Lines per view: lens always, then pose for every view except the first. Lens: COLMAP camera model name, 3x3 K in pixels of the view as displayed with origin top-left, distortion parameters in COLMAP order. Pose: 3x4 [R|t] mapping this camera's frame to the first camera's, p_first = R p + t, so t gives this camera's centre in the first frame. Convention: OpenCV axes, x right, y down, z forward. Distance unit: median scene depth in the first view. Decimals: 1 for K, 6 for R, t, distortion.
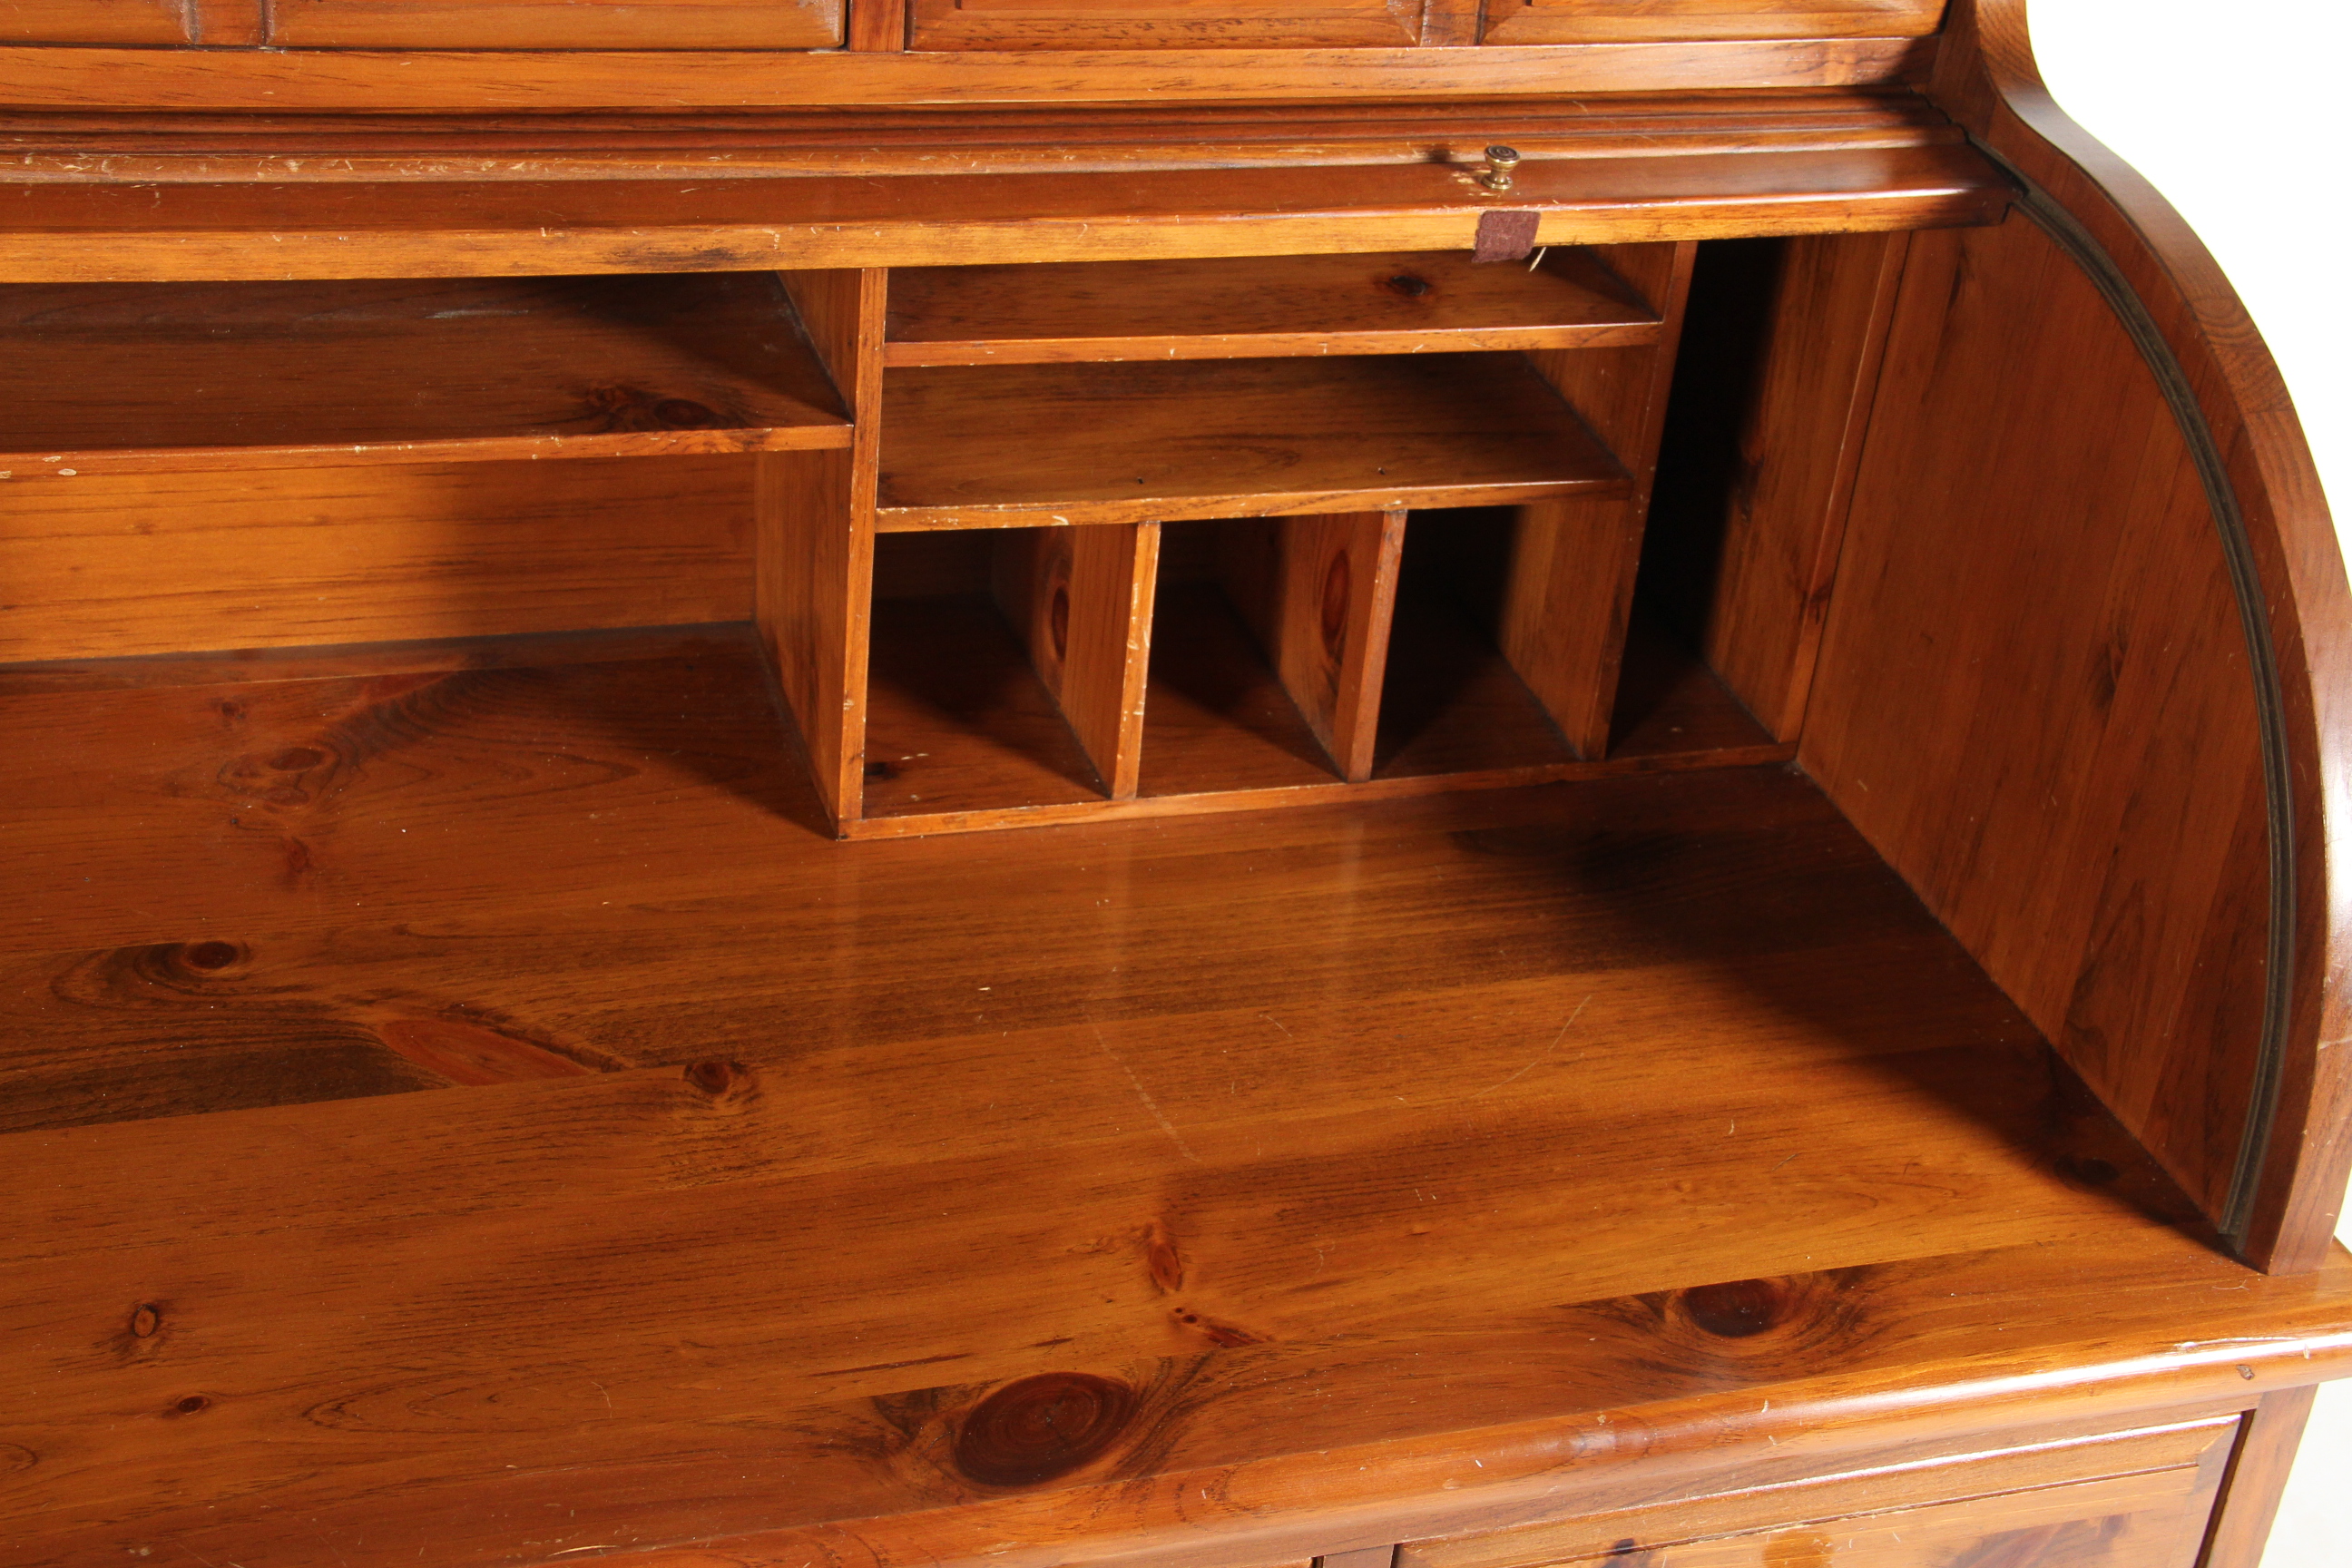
lens RADIAL K [[3300.1, 0, 1193.2], [0, 3300.1, 813.7], [0, 0, 1]] dist [0.022605, 0.427558]
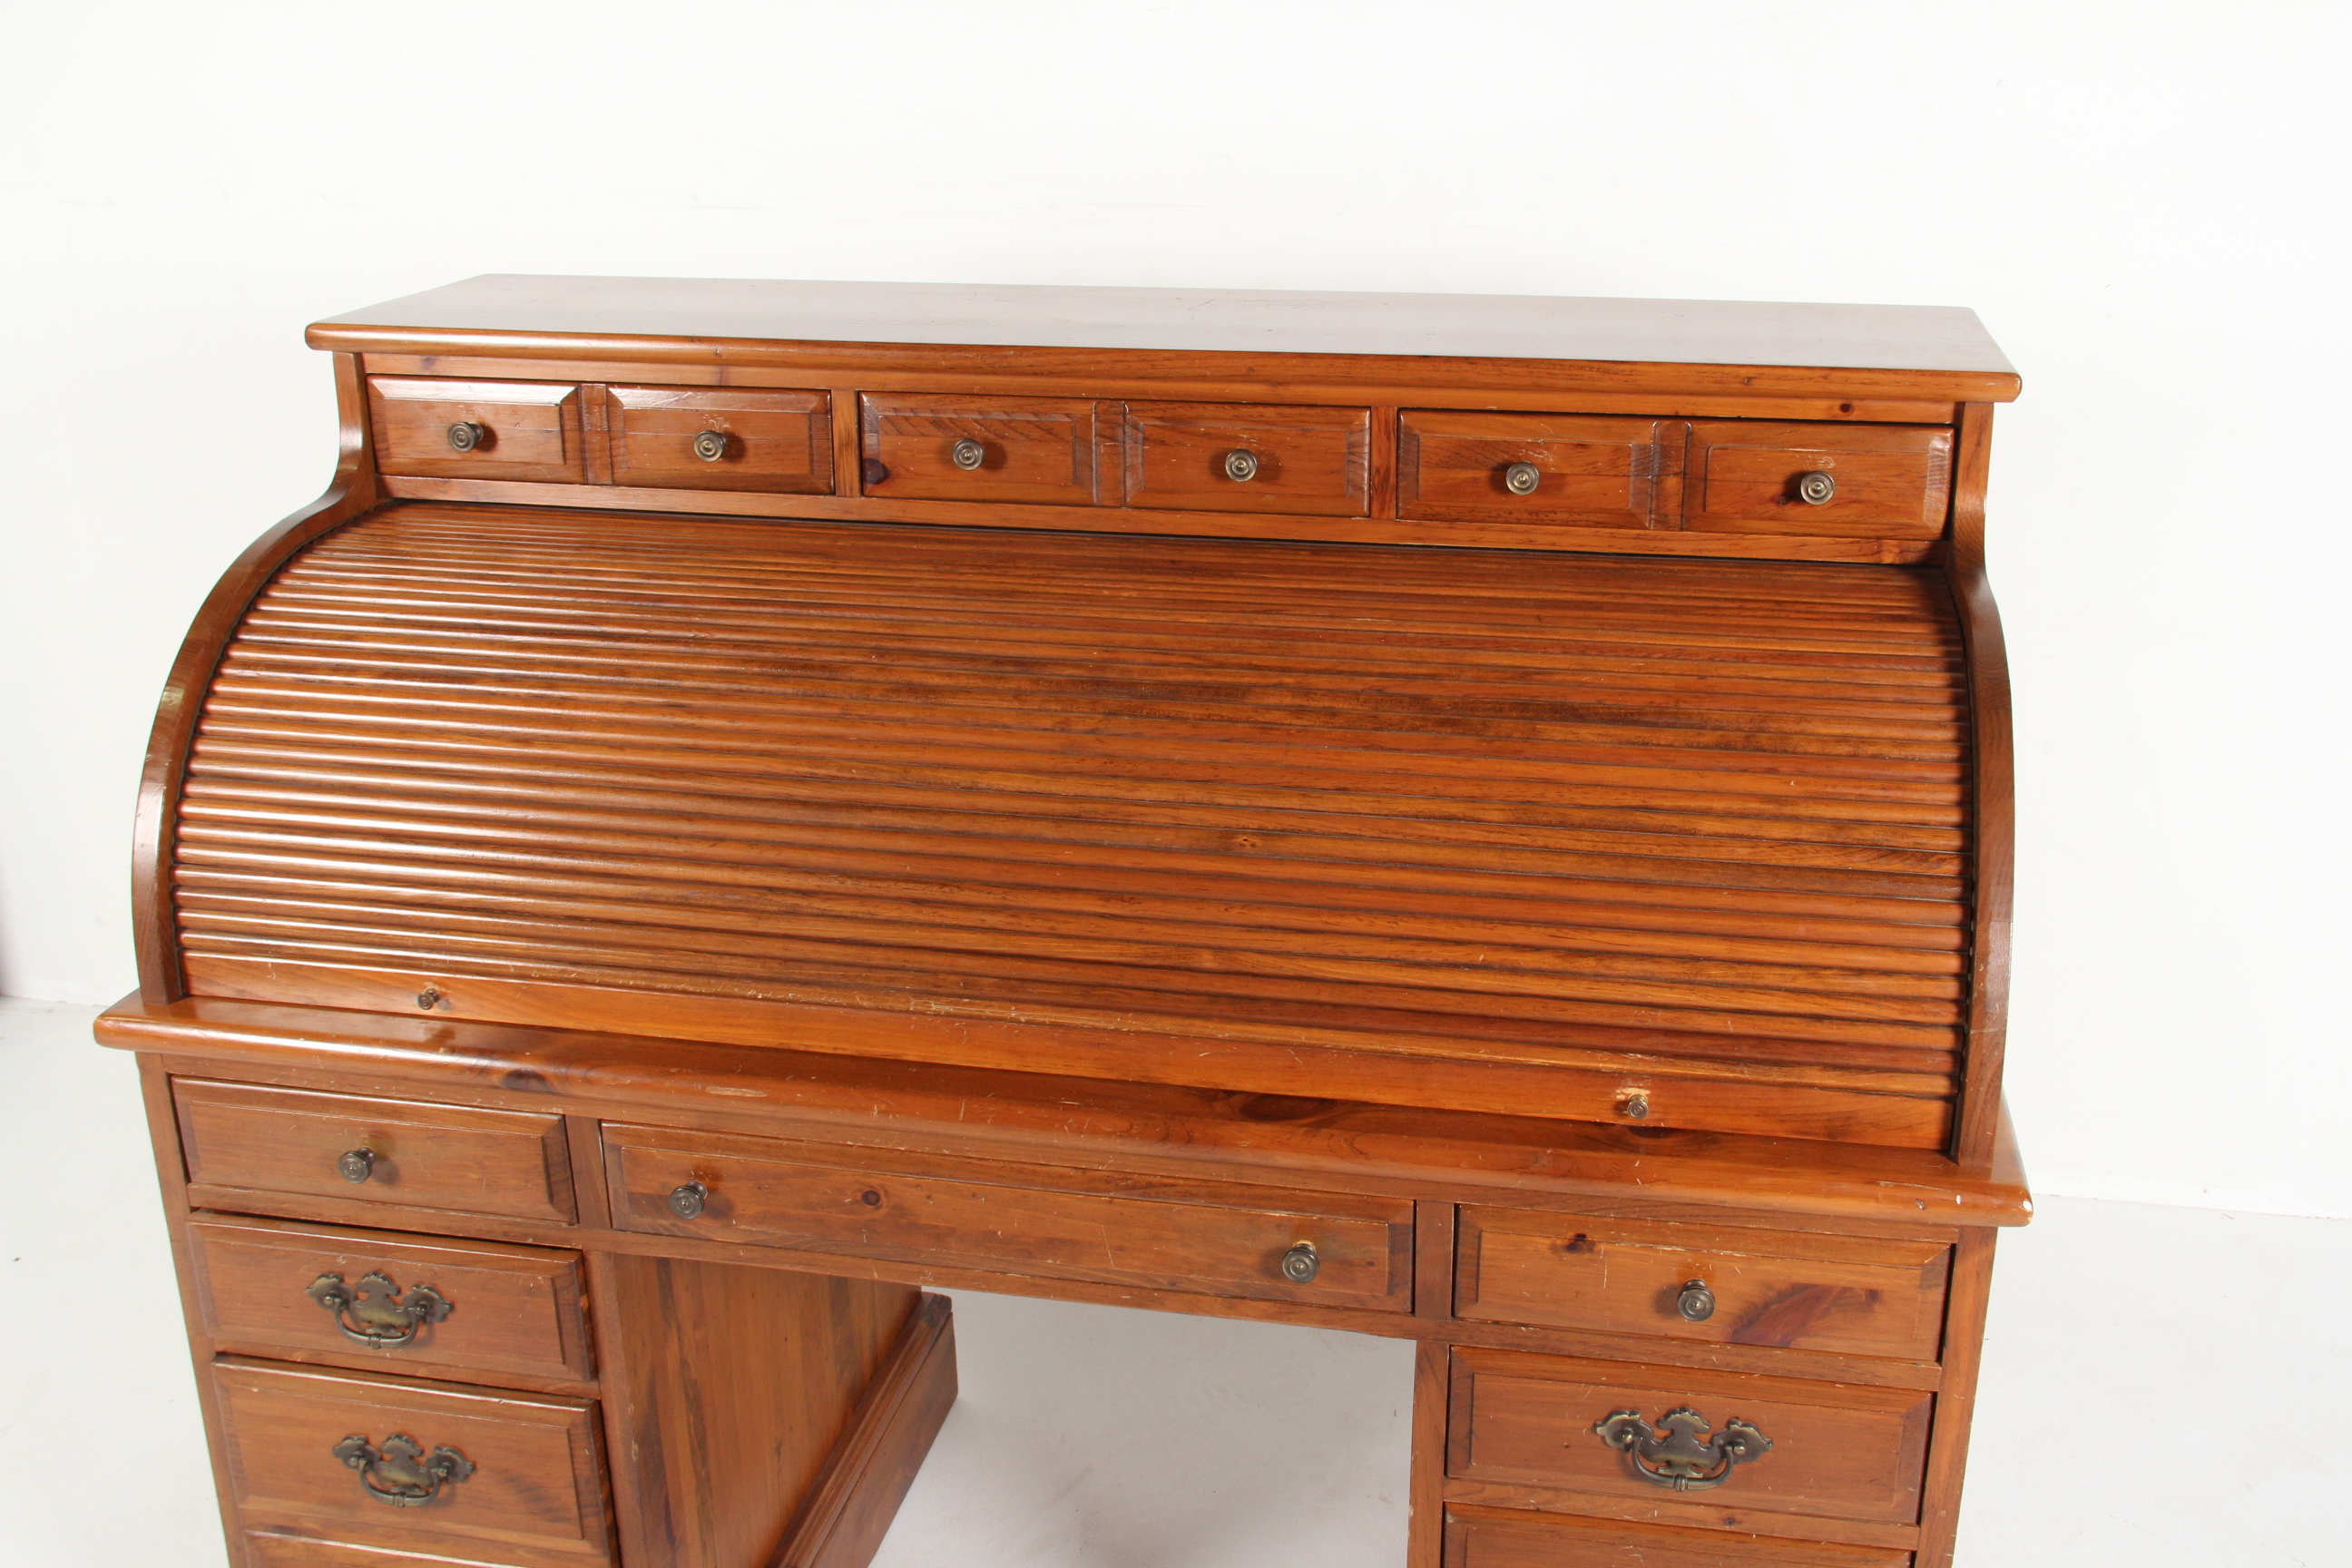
lens RADIAL K [[2386.5, 0, 1198.3], [0, 2386.5, 789.9], [0, 0, 1]] dist [-0.133707, 0.272596]
pose [[0.872519, 0.072035, -0.483240, 0.559136], [-0.169748, 0.972151, -0.161576, 0.214532], [0.458143, 0.223008, 0.860449, -0.362923]]
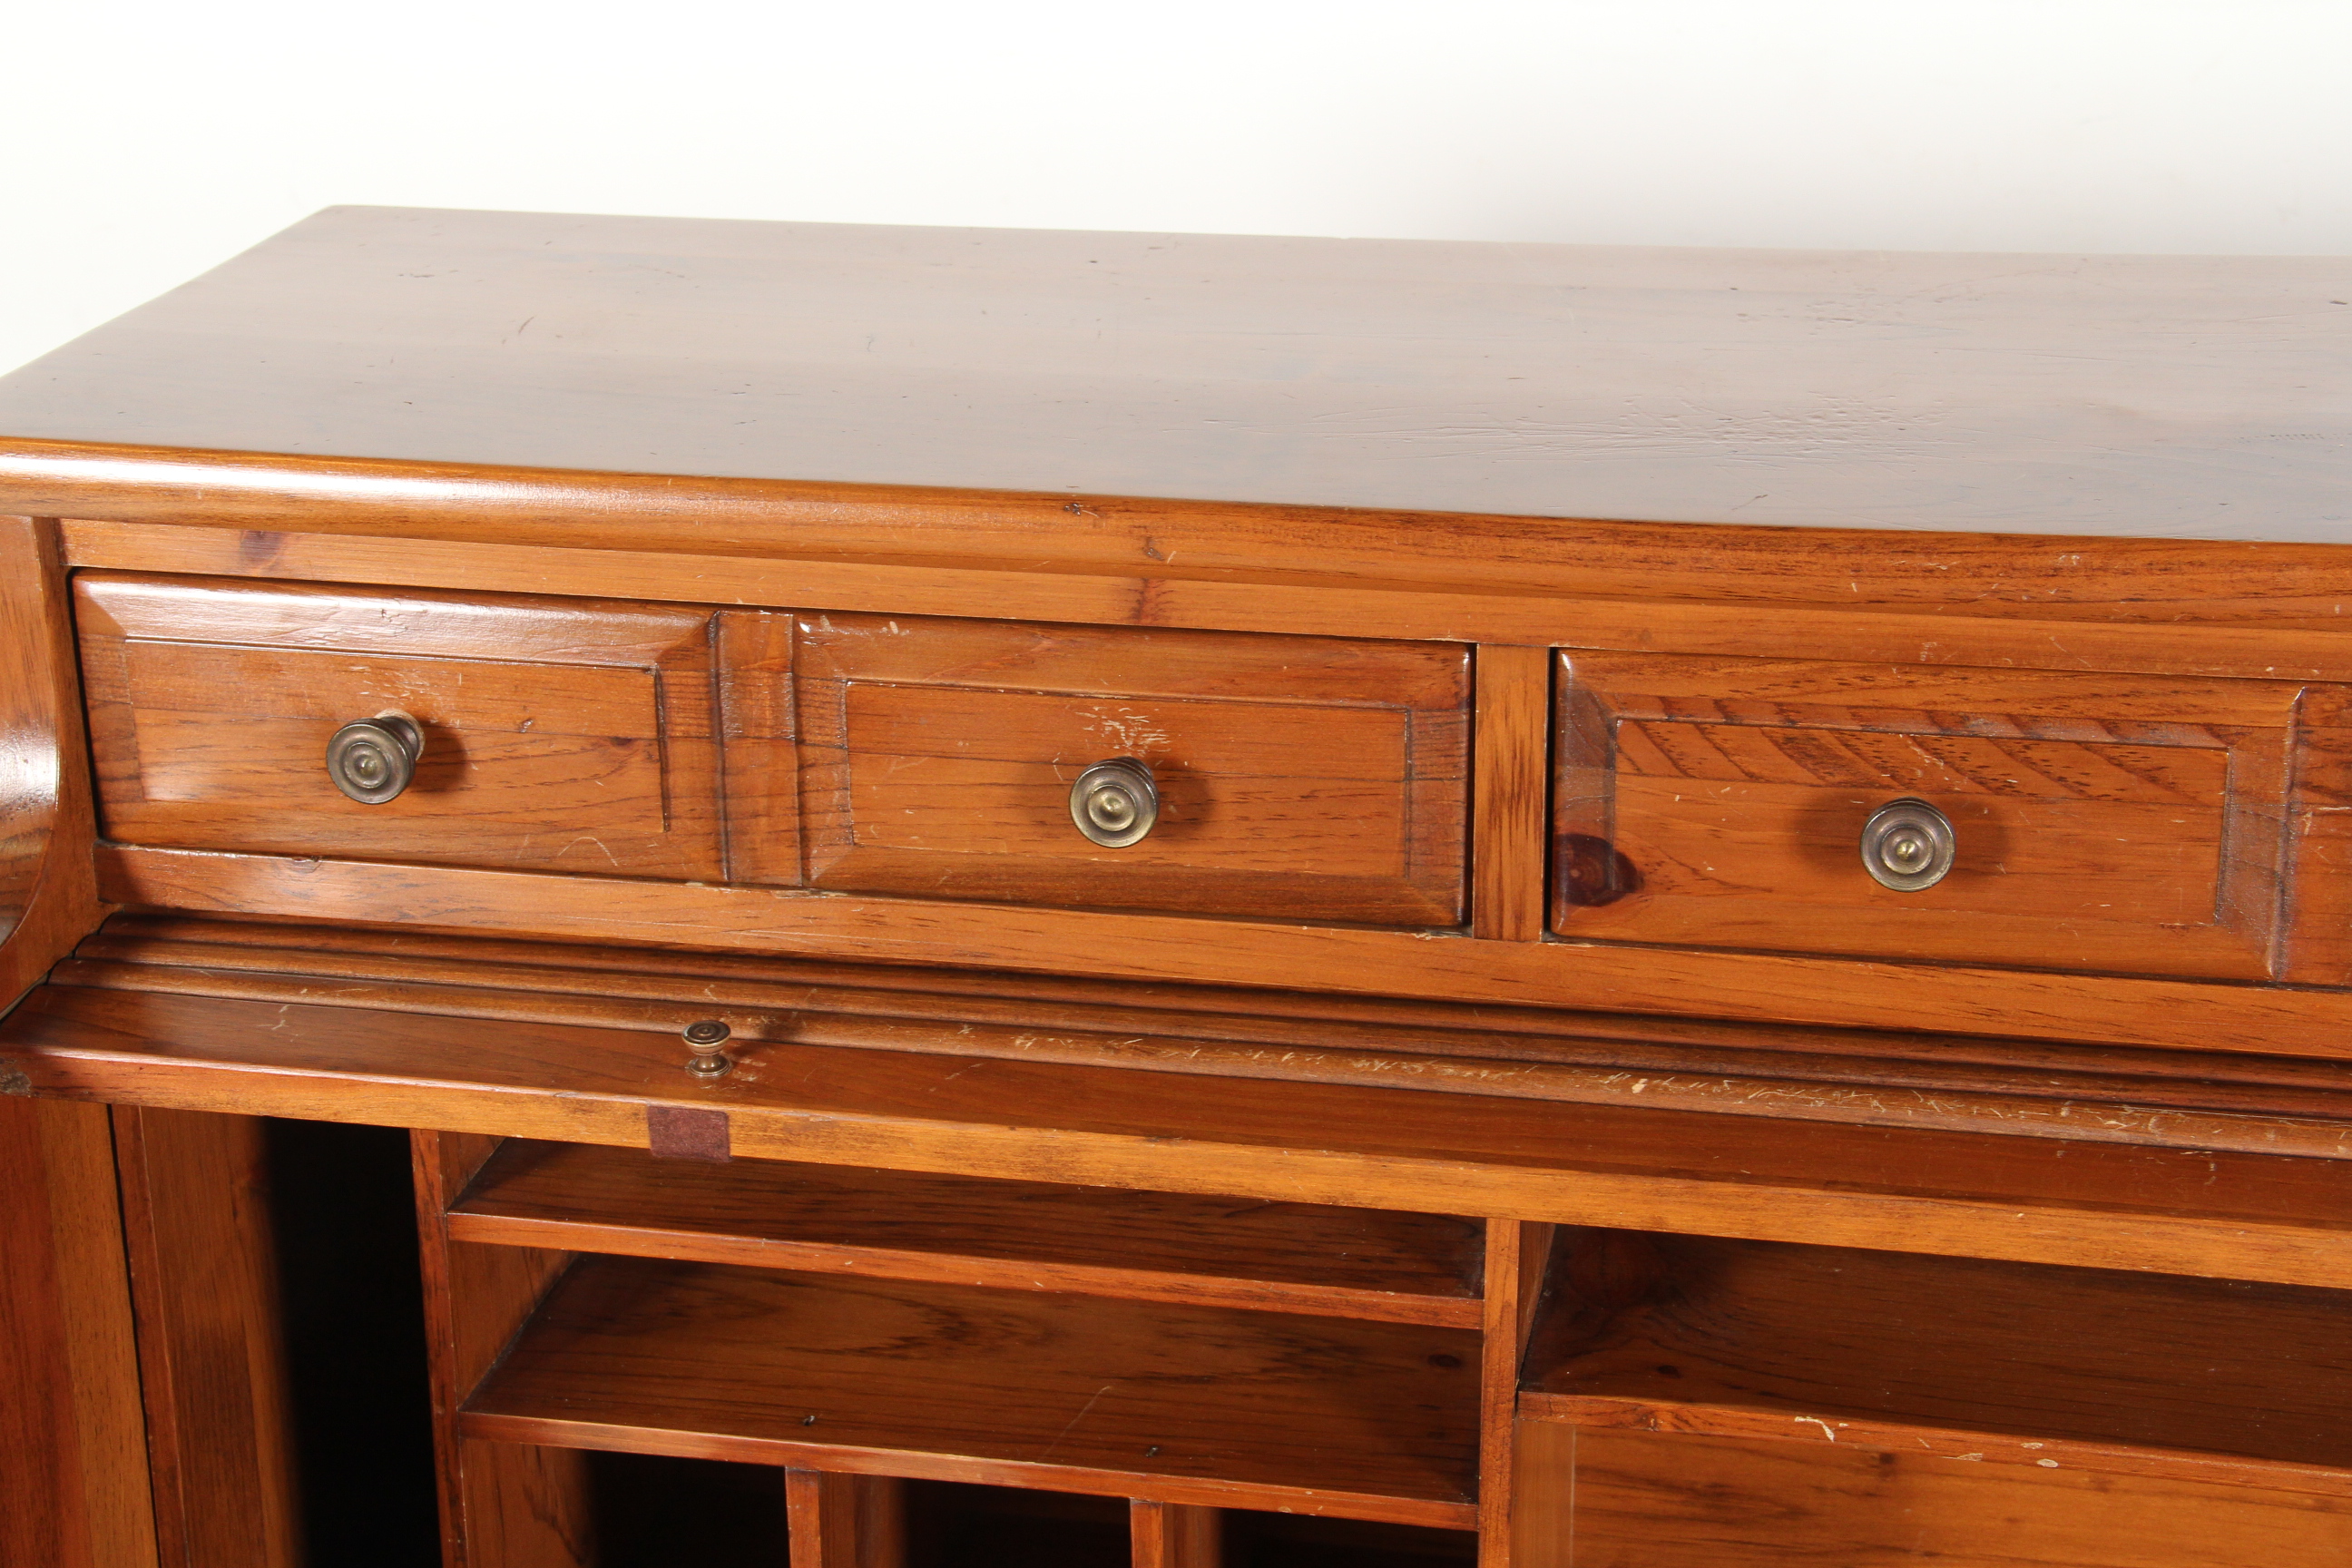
lens RADIAL K [[3872.7, 0, 1195.9], [0, 3872.7, 789.1], [0, 0, 1]] dist [0.119040, 0.415326]
pose [[0.874326, 0.066688, -0.480735, -0.066617], [-0.156066, 0.976539, -0.148375, -0.085490], [0.459562, 0.204755, 0.864221, 0.036298]]
